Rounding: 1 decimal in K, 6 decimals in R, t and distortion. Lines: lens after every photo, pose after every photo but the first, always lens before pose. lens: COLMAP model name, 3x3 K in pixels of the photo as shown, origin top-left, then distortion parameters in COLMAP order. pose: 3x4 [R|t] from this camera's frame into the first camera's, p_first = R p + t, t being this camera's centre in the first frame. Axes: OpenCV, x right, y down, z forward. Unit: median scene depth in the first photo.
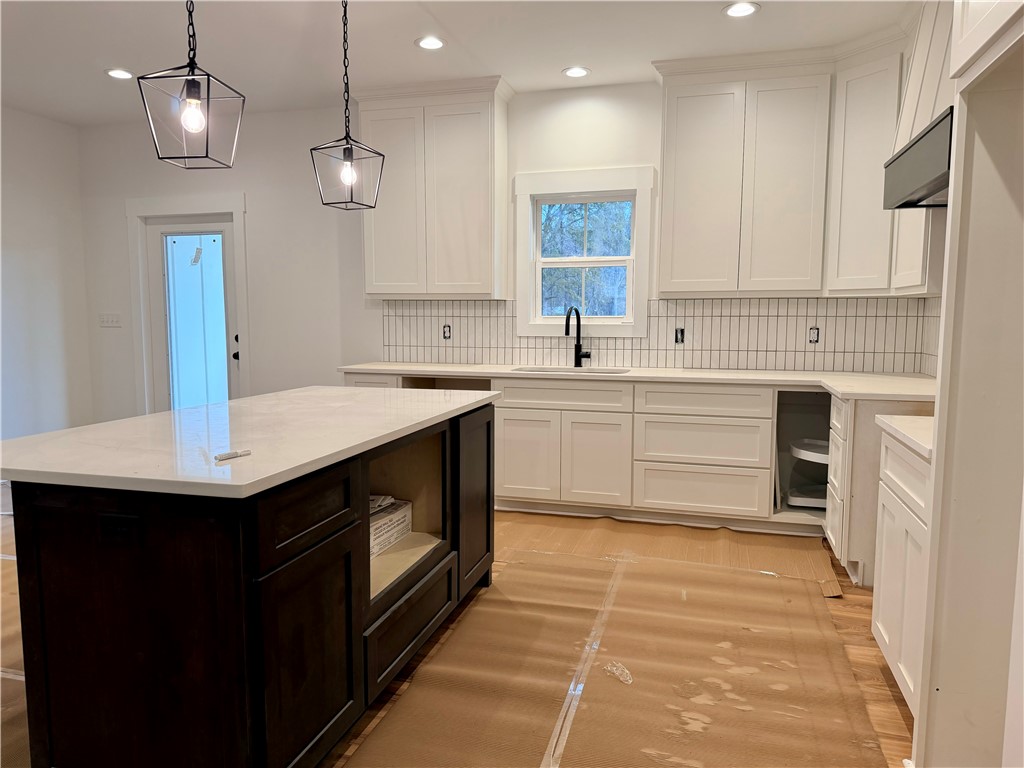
lens RADIAL K [[716.3, 0, 514.4], [0, 716.3, 401.8], [0, 0, 1]] dist [0.048937, -0.053853]
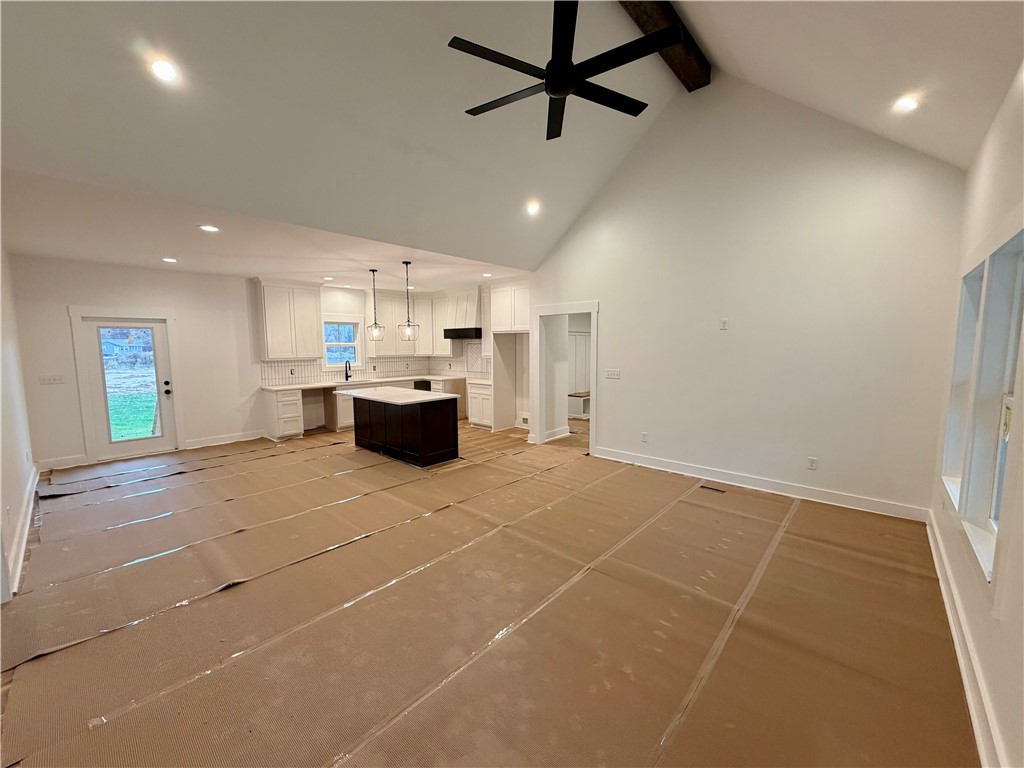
lens RADIAL K [[406.6, 0, 511.9], [0, 406.6, 386.4], [0, 0, 1]] dist [-0.000792, -0.000575]
pose [[0.452650, -0.097594, 0.886332, -1.095635], [0.113840, 0.992183, 0.051111, -0.033824], [-0.884392, 0.077765, 0.460222, -0.370114]]
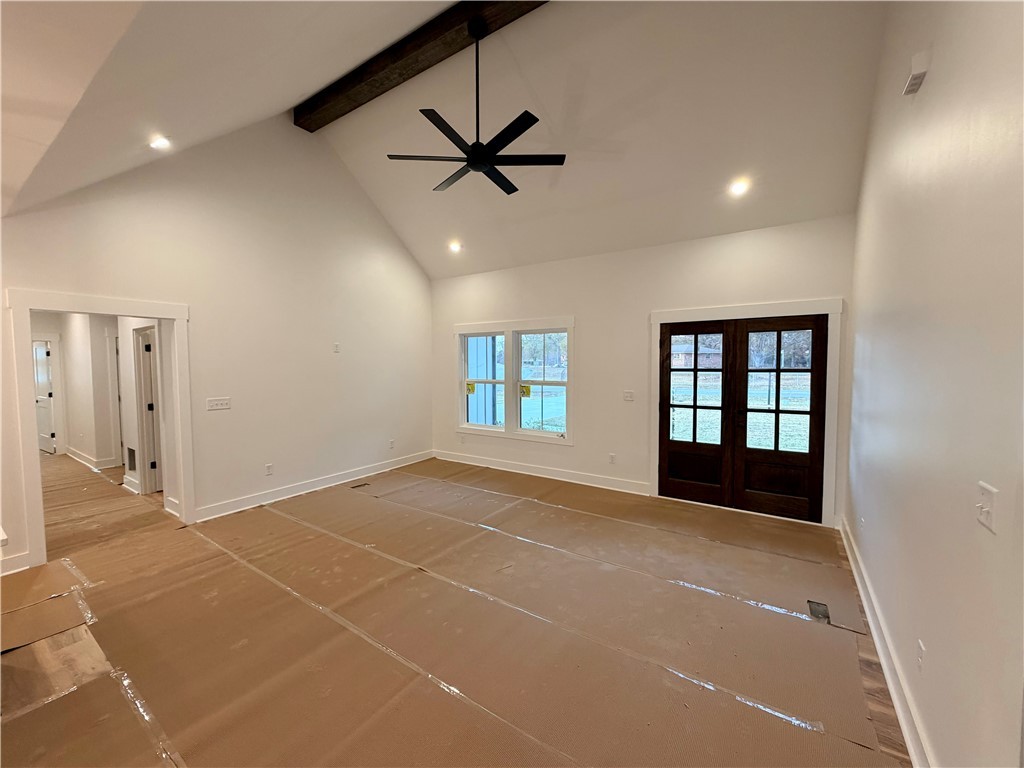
lens RADIAL K [[406.6, 0, 507.9], [0, 406.6, 382.8], [0, 0, 1]] dist [-0.000792, -0.000575]
pose [[-0.945271, -0.013310, 0.326015, -0.822374], [0.042188, 0.985795, 0.162569, -0.139844], [-0.323548, 0.167425, -0.931282, 0.525887]]
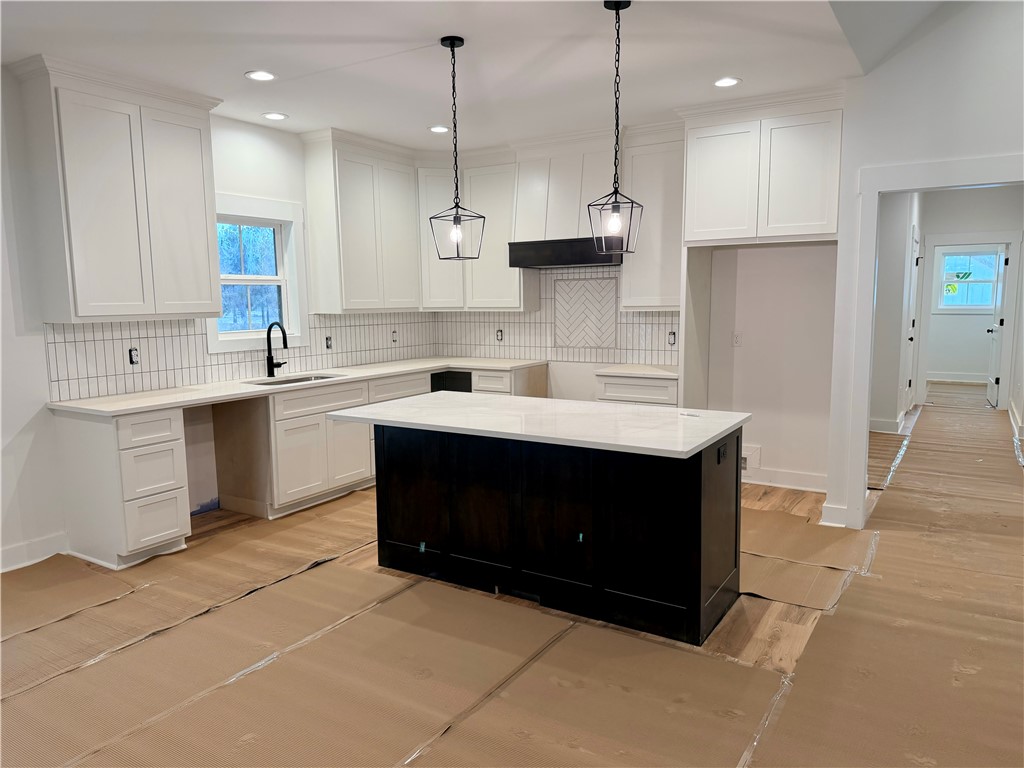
lens RADIAL K [[716.3, 0, 517.9], [0, 716.3, 387.7], [0, 0, 1]] dist [0.048937, -0.053853]
pose [[0.282947, -0.126814, 0.950715, -0.861496], [0.128352, 0.987312, 0.093496, -0.087421], [-0.950509, 0.095572, 0.295633, 0.318718]]
